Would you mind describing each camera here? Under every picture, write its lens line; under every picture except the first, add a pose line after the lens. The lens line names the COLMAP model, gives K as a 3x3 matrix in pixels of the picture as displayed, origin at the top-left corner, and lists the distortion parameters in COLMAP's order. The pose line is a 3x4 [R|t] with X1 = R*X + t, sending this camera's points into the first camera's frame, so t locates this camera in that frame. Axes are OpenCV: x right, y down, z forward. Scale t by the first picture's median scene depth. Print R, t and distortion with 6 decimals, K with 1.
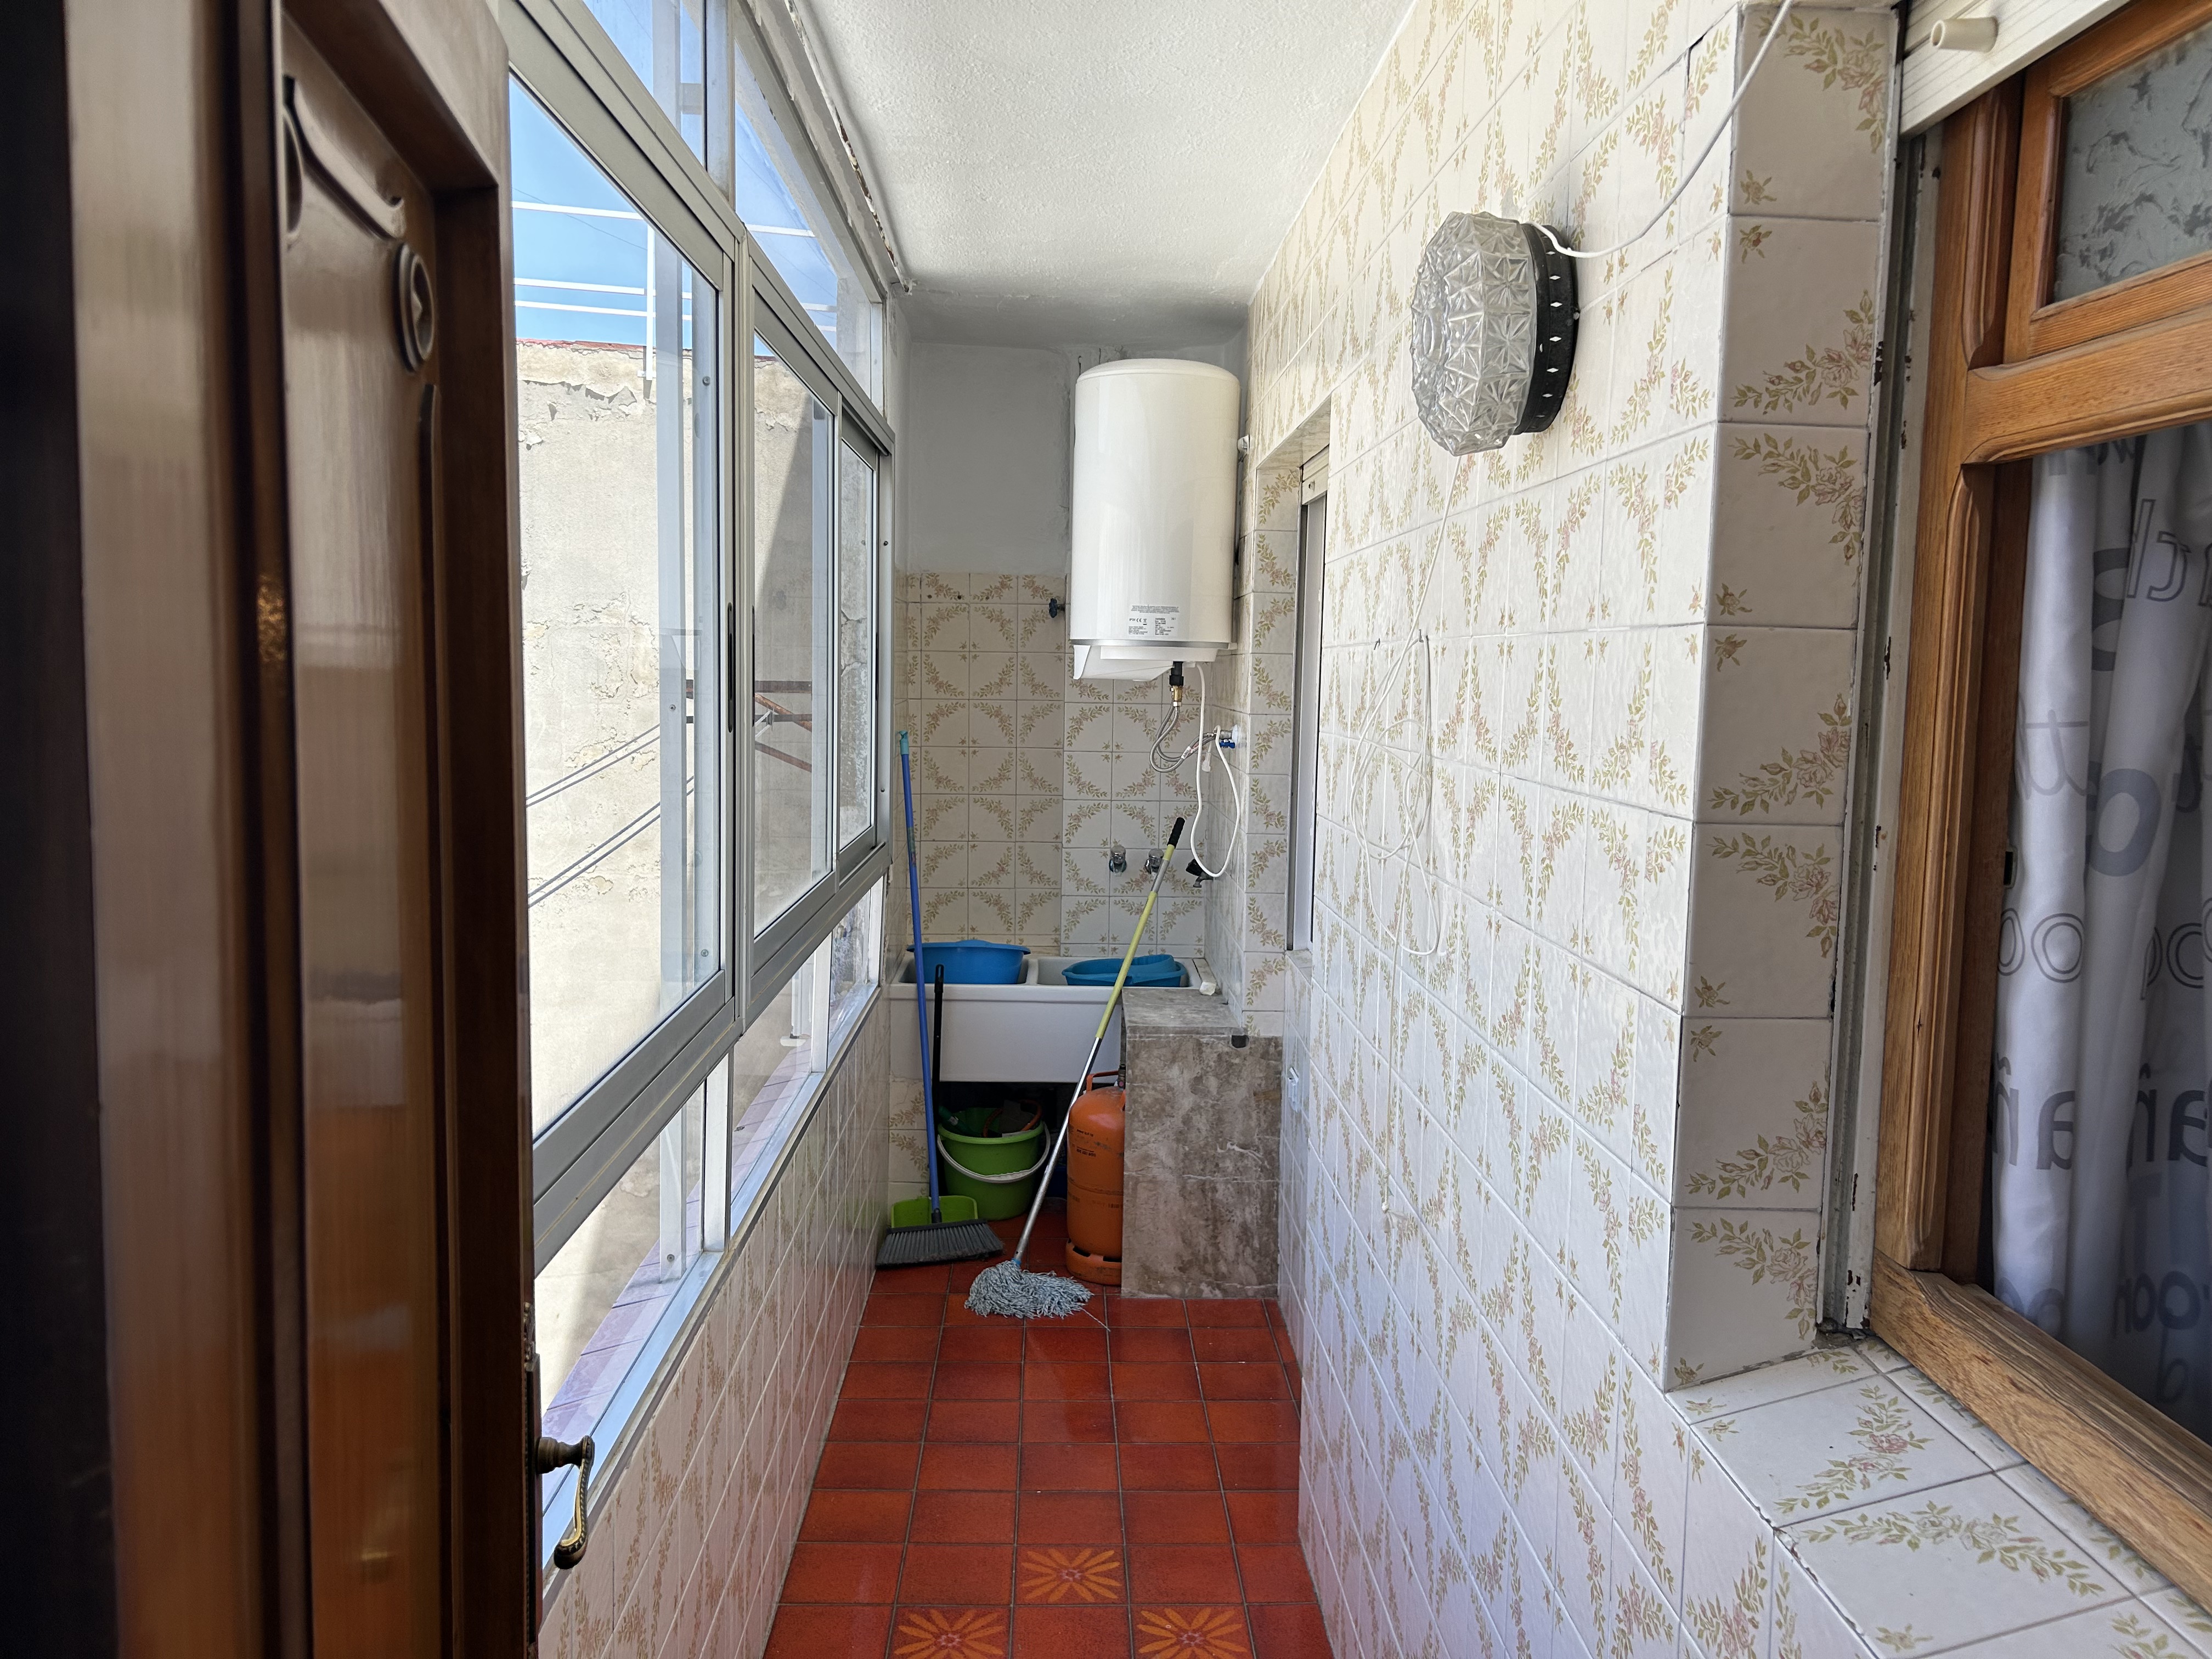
lens RADIAL K [[1667.7, 0, 1103.2], [0, 1667.7, 836.9], [0, 0, 1]] dist [0.023370, -0.026095]
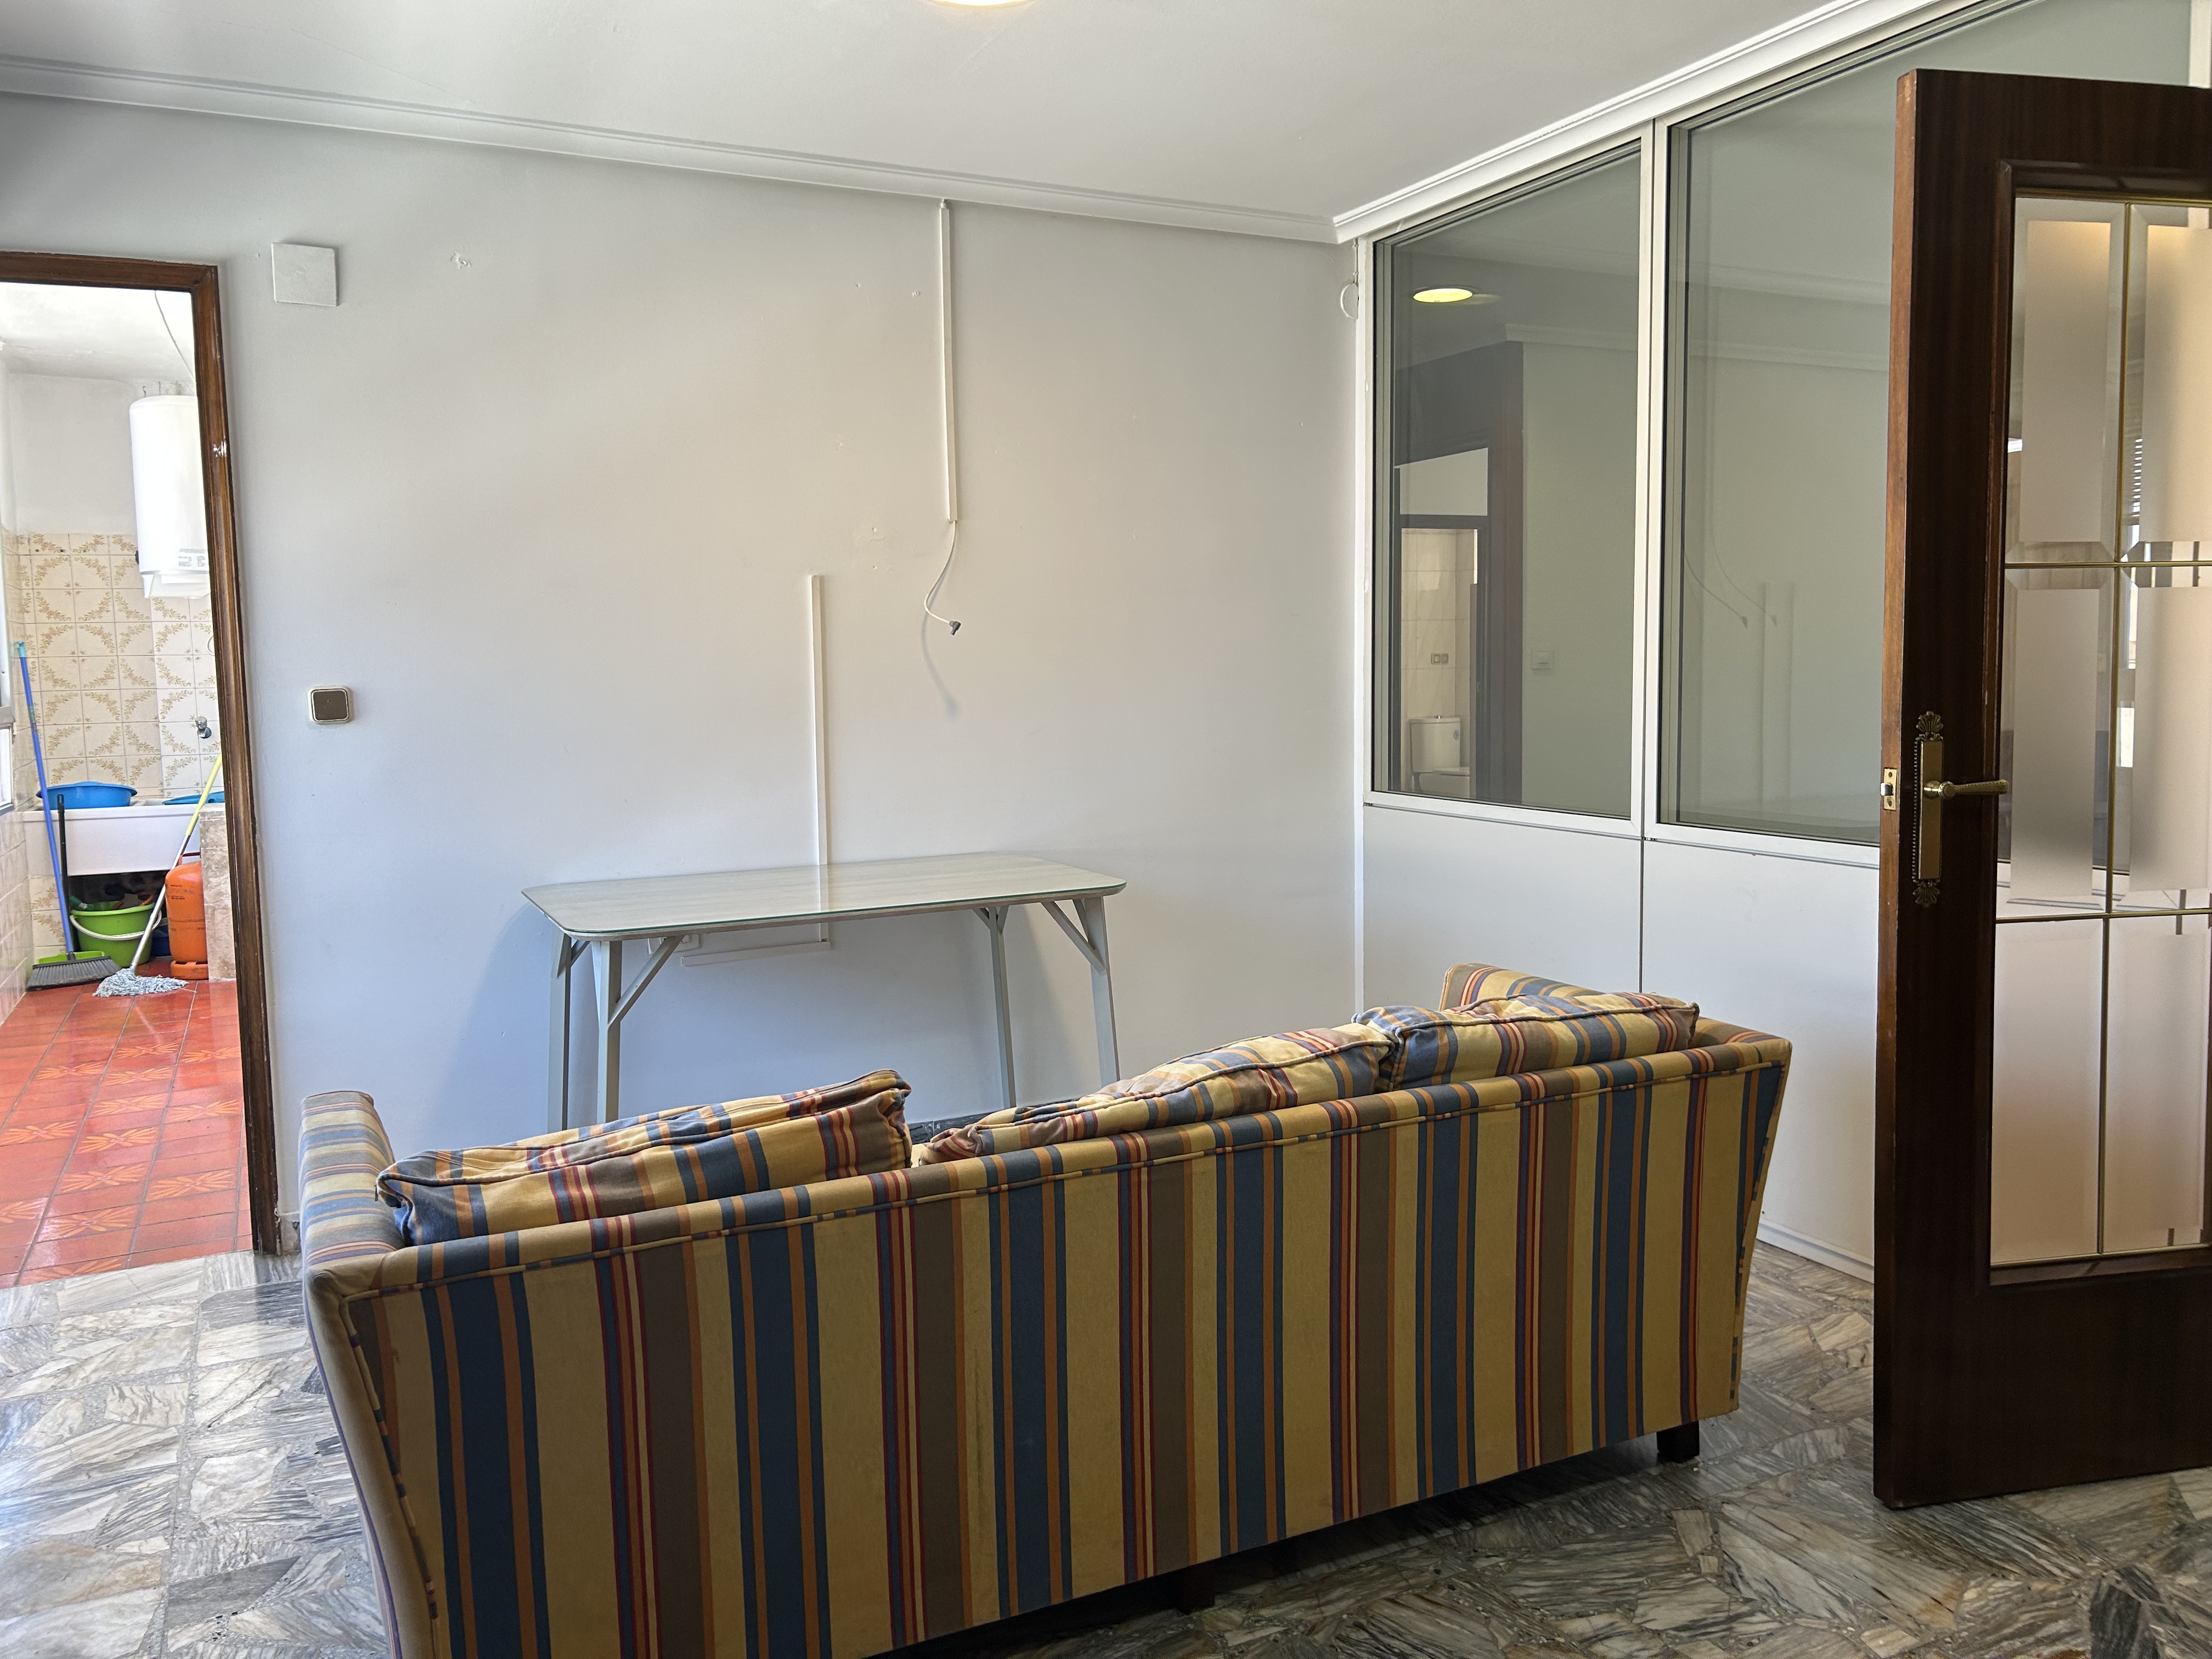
lens RADIAL K [[1667.7, 0, 1125.5], [0, 1667.7, 811.7], [0, 0, 1]] dist [0.023370, -0.026095]
pose [[0.900774, -0.072716, 0.428157, 0.106510], [0.076134, 0.997056, 0.009163, 0.138918], [-0.427563, 0.024344, 0.903658, -0.695669]]
